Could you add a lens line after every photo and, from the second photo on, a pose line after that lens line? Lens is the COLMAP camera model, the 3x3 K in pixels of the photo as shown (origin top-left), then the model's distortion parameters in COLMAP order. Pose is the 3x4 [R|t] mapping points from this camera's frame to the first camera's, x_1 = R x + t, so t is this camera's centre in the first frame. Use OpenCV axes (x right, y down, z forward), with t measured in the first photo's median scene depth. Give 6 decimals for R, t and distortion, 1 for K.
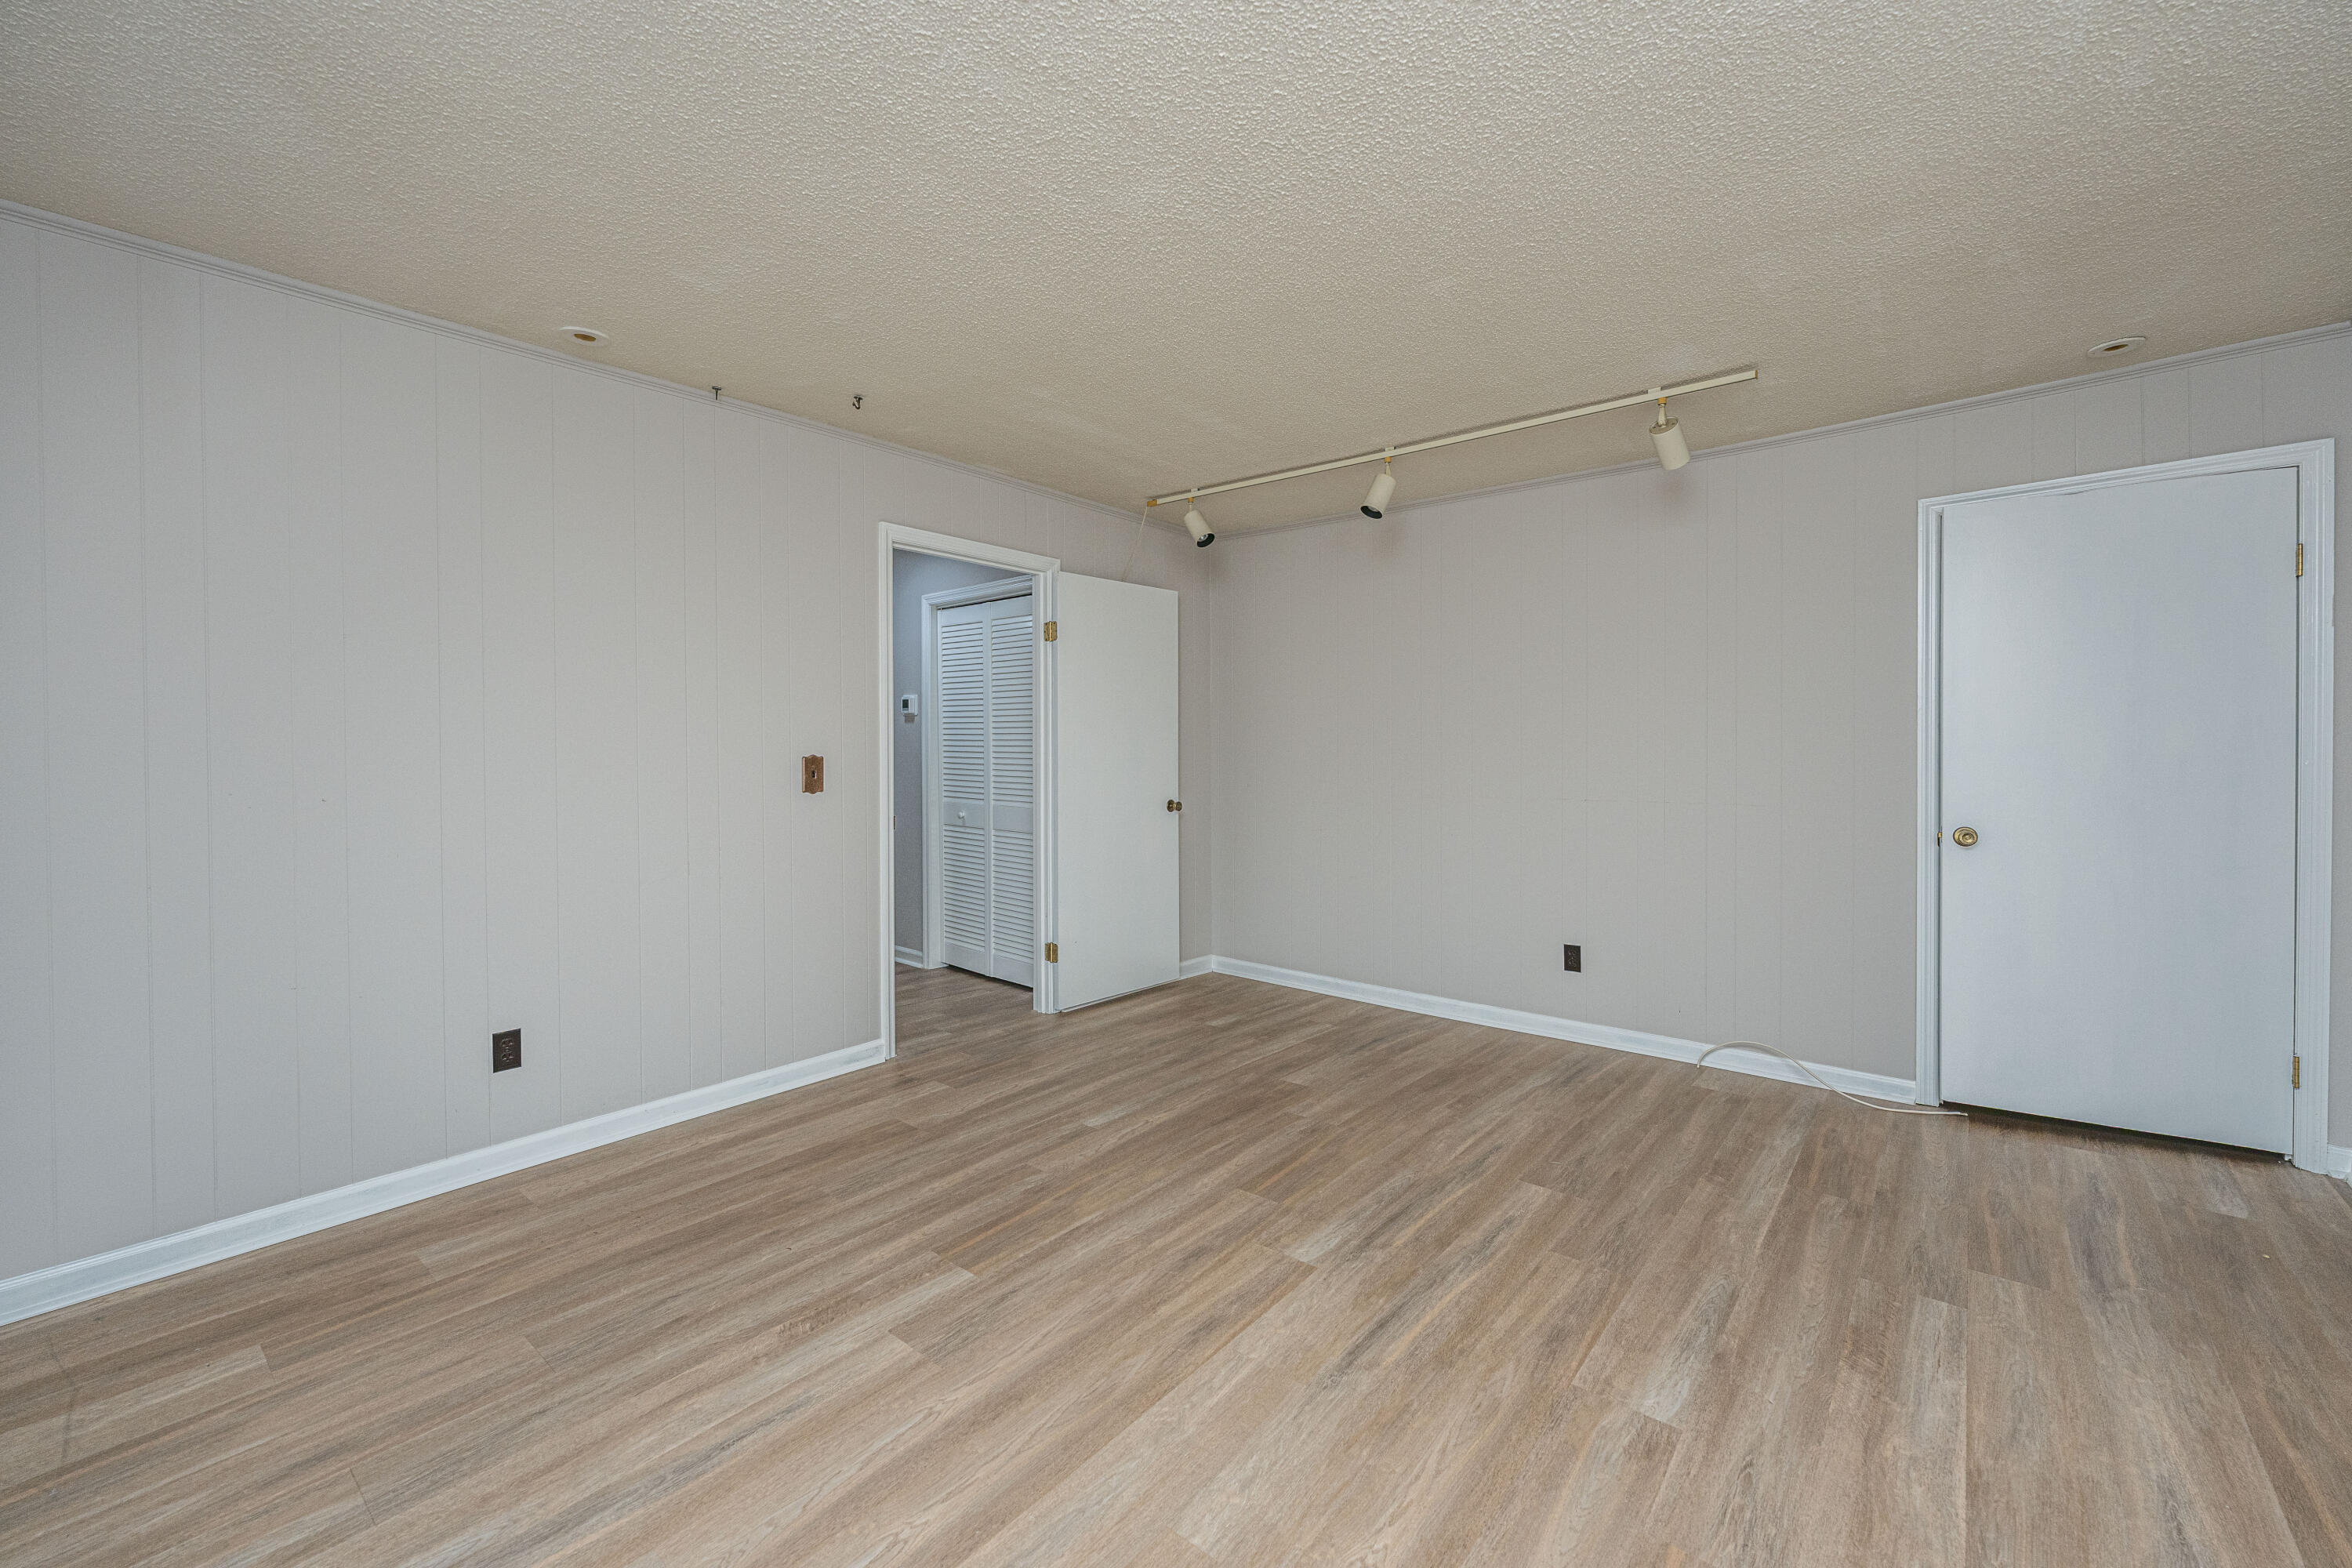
lens RADIAL K [[956.0, 0, 1198.7], [0, 956.0, 747.1], [0, 0, 1]] dist [0.001083, -0.000320]
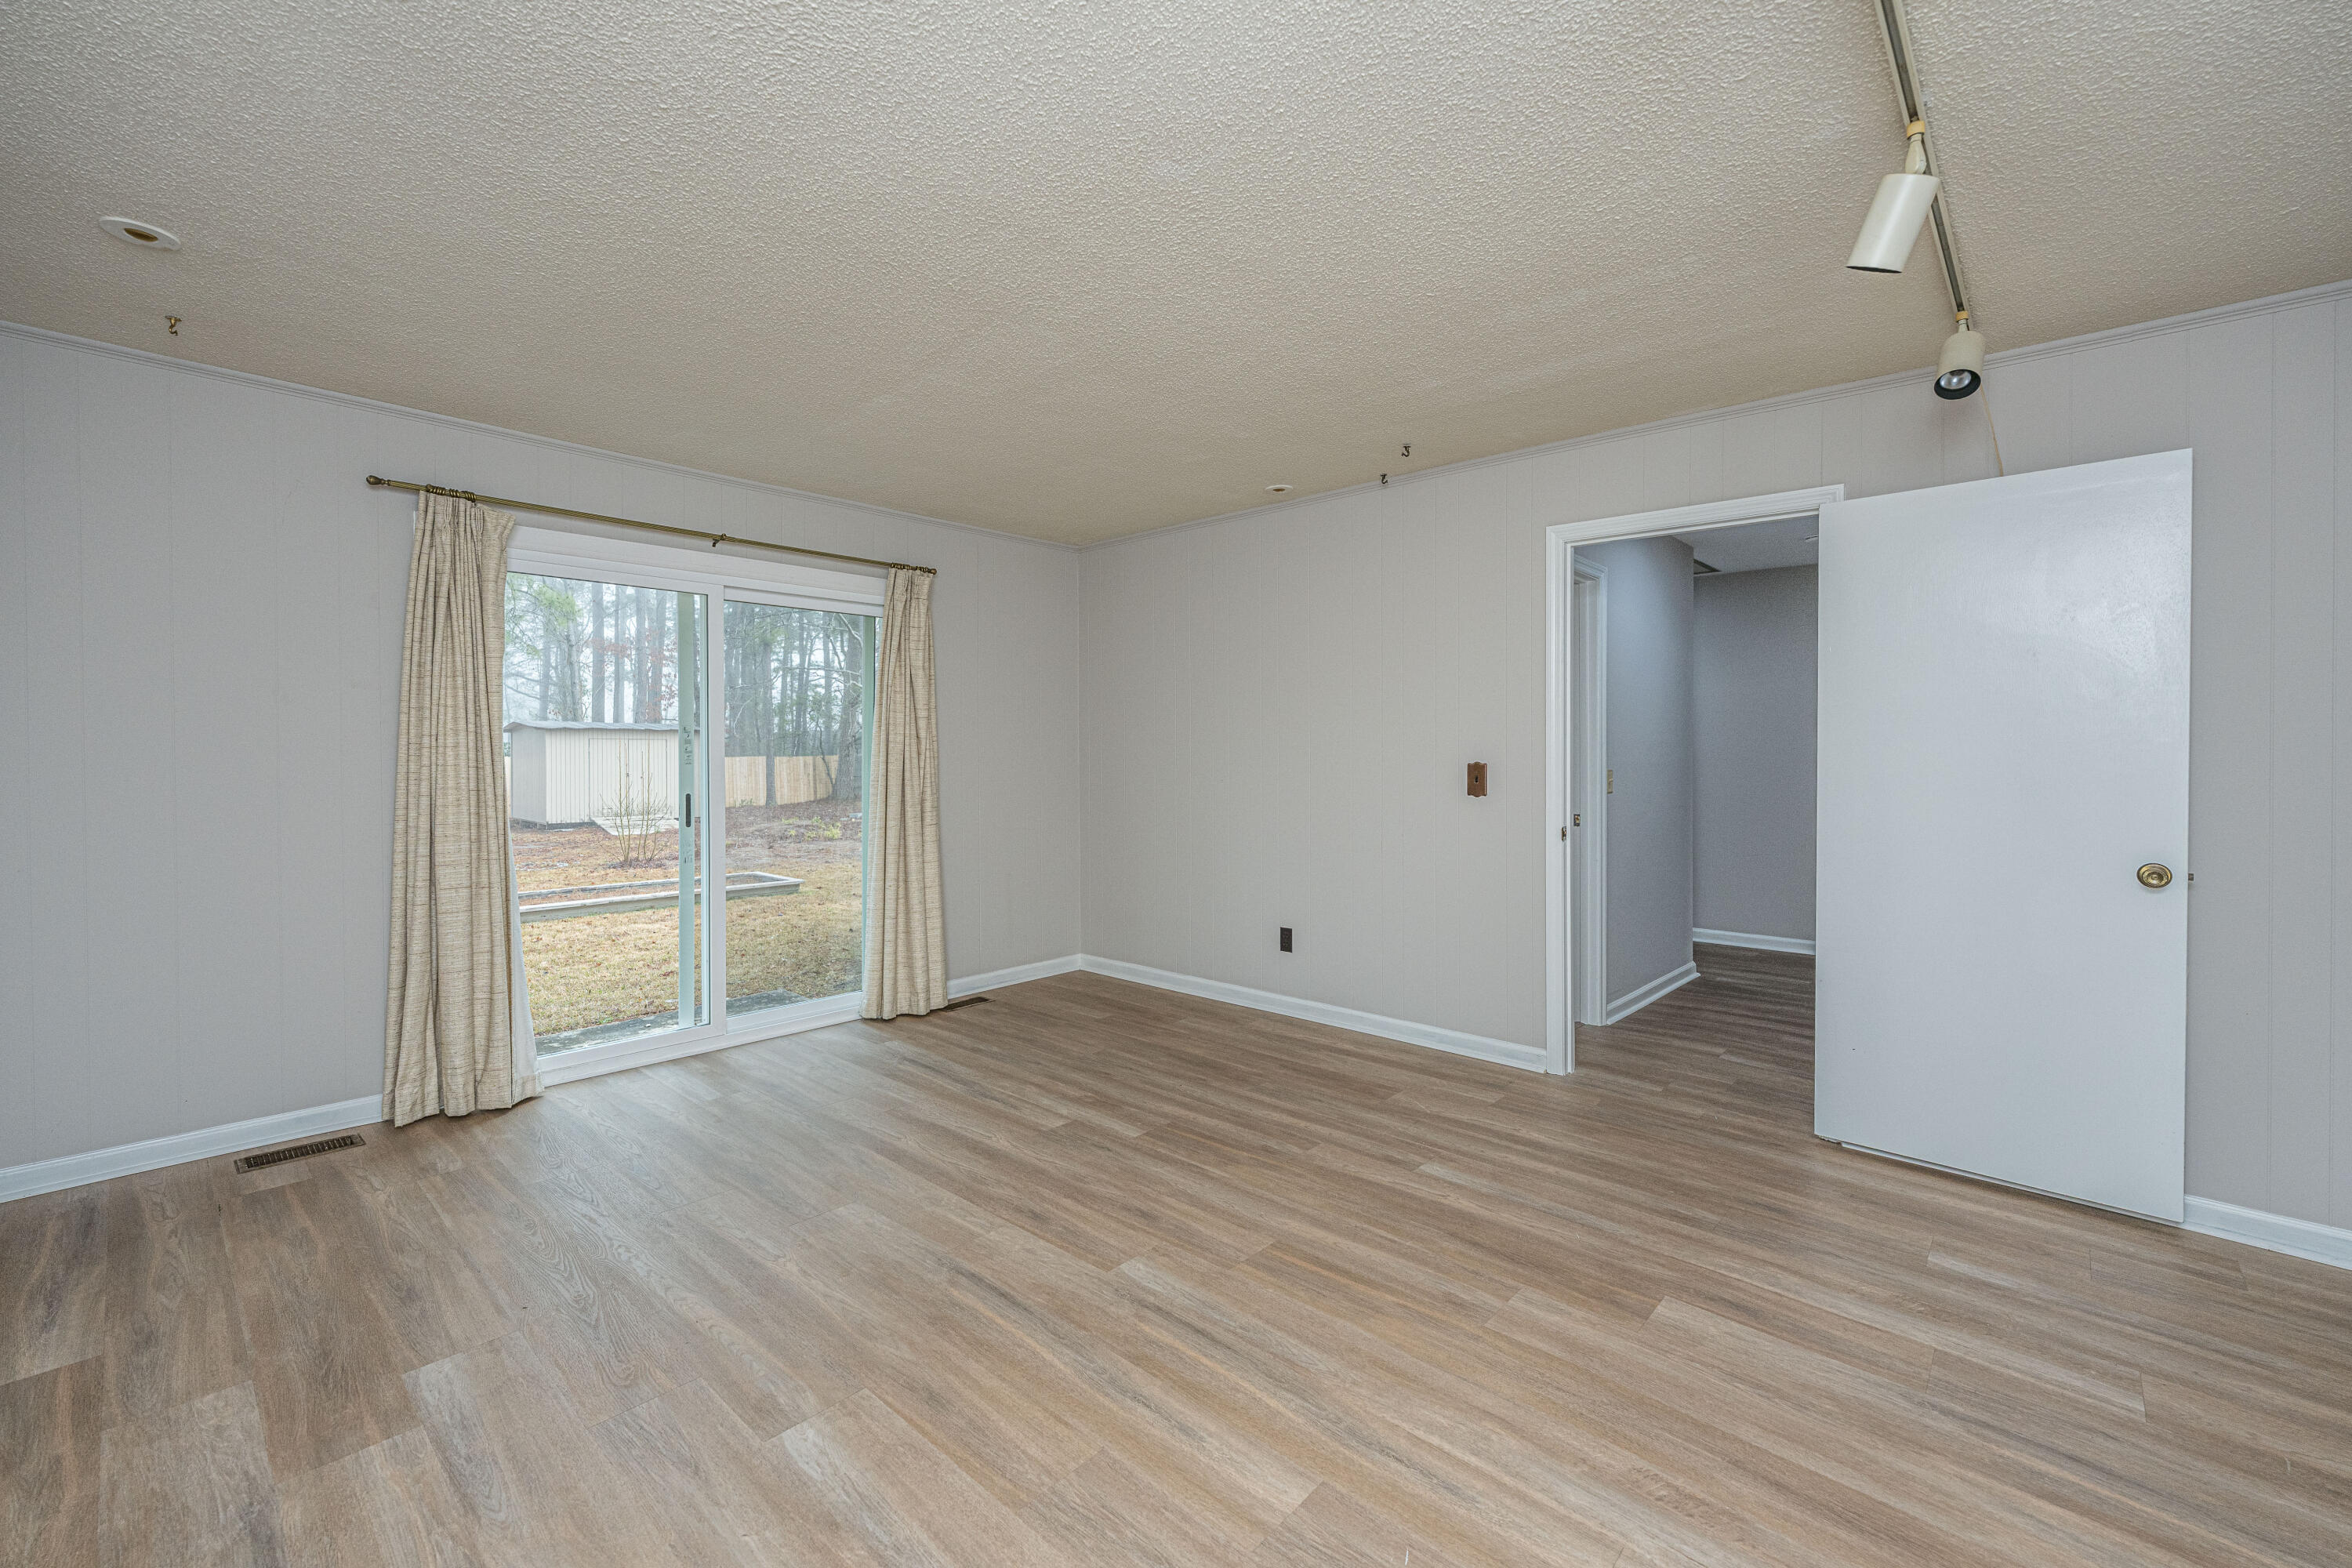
lens RADIAL K [[956.0, 0, 1191.8], [0, 956.0, 763.4], [0, 0, 1]] dist [0.001083, -0.000320]
pose [[-0.049056, 0.013876, -0.998700, 0.909208], [-0.005084, 0.999887, 0.014142, -0.005158], [0.998783, 0.005771, -0.048980, 0.922170]]
